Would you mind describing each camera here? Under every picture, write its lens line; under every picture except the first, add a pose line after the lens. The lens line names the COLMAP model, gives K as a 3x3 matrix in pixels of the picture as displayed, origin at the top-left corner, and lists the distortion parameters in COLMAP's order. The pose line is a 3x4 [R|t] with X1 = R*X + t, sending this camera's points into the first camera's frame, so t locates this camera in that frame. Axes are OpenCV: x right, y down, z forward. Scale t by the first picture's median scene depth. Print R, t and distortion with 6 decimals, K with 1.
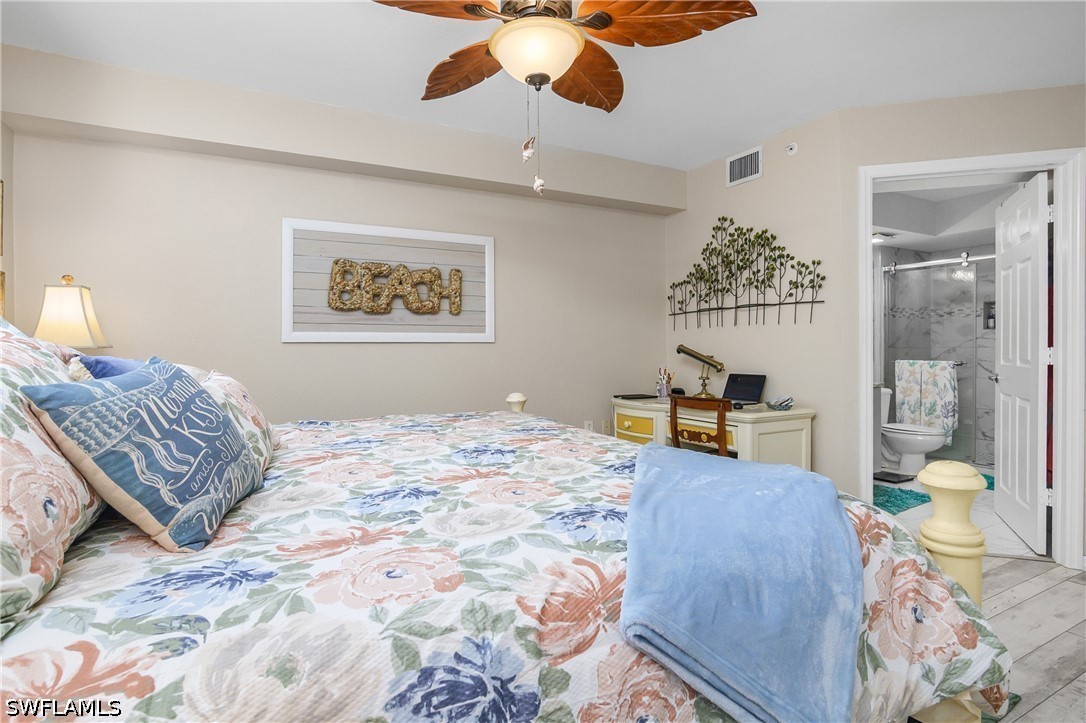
lens RADIAL K [[554.2, 0, 543.6], [0, 554.2, 351.3], [0, 0, 1]] dist [-0.023973, -0.000806]
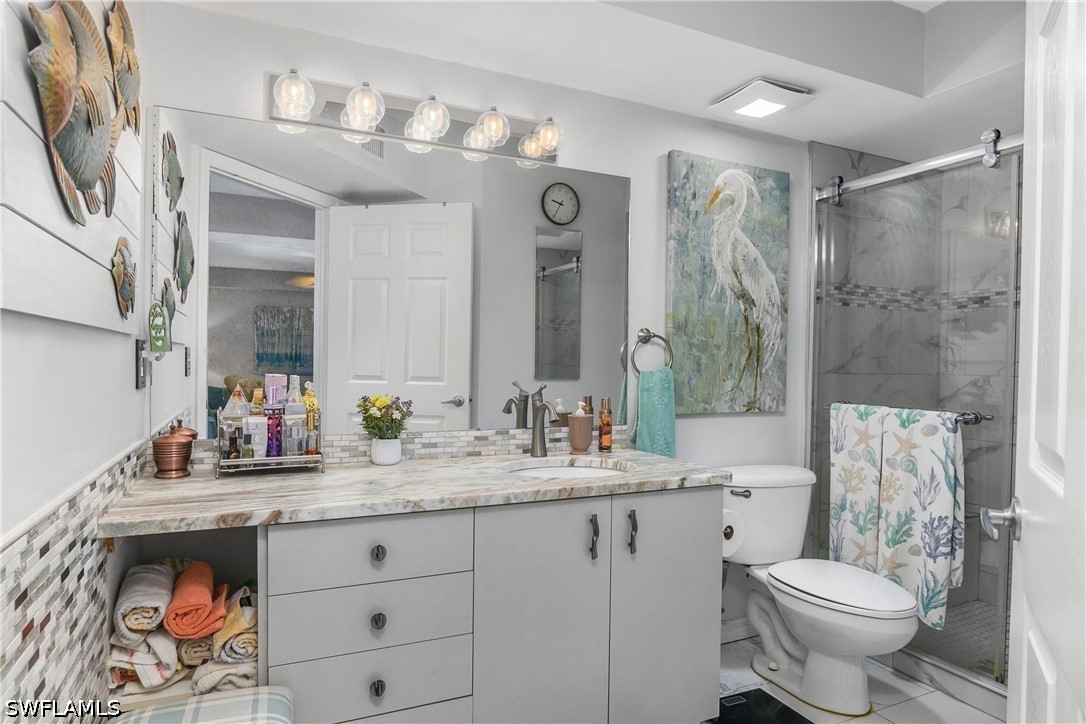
lens RADIAL K [[633.9, 0, 542.4], [0, 633.9, 370.1], [0, 0, 1]] dist [-0.033140, 0.000542]
pose [[0.998621, 0.022231, -0.047551, 0.465403], [-0.021902, 0.999733, 0.007429, -0.008635], [0.047704, -0.006377, 0.998841, 0.530751]]
